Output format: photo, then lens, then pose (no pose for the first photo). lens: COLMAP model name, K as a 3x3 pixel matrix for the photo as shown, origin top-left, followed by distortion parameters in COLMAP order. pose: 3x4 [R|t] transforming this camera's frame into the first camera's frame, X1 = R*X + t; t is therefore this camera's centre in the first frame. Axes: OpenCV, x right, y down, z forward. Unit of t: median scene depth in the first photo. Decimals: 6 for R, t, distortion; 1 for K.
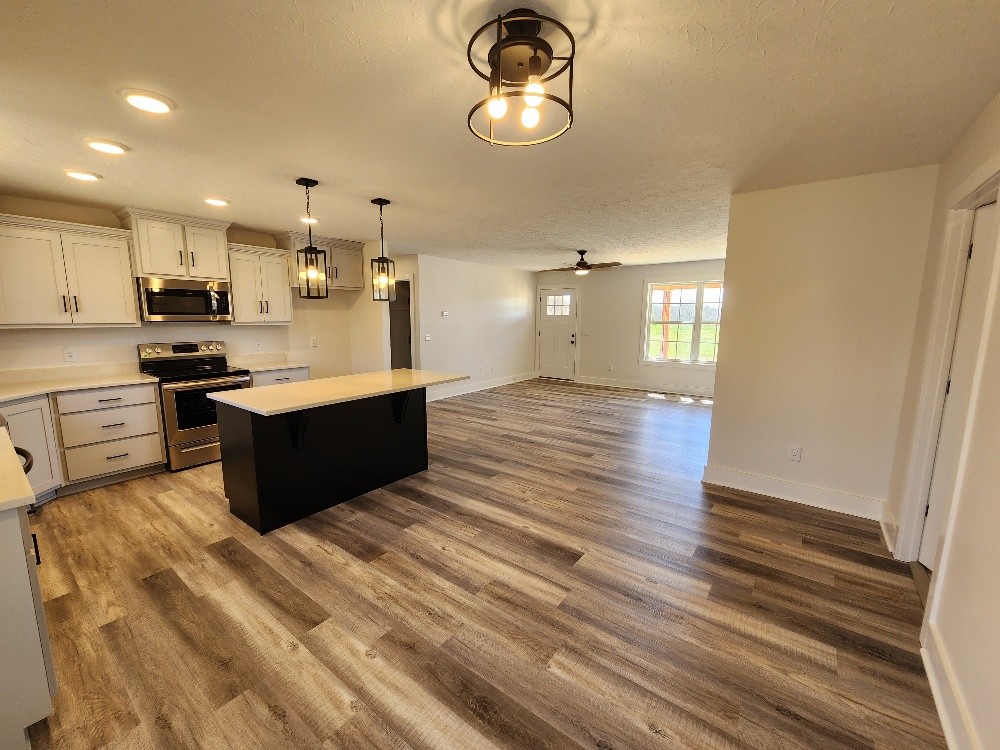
lens RADIAL K [[411.4, 0, 495.6], [0, 411.4, 373.3], [0, 0, 1]] dist [0.006792, -0.004381]
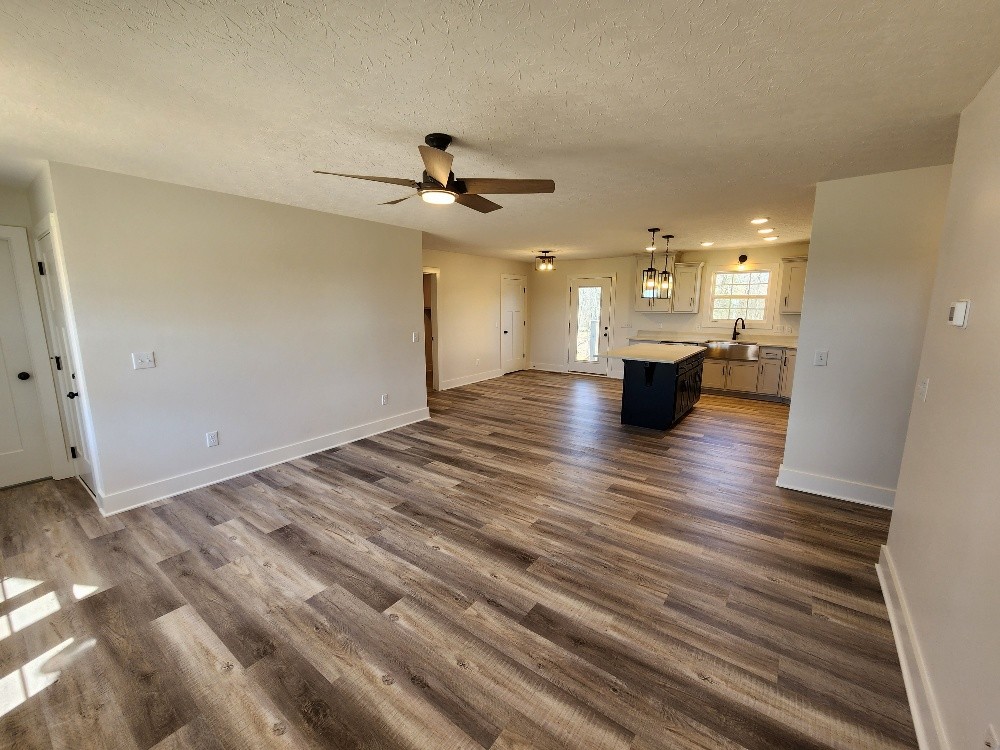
lens RADIAL K [[411.4, 0, 489.7], [0, 411.4, 374.7], [0, 0, 1]] dist [0.006792, -0.004381]
pose [[-0.999991, -0.001407, 0.003909, 0.312377], [-0.000143, 0.952053, 0.305933, -0.398930], [-0.004152, 0.305930, -0.952045, 2.707928]]
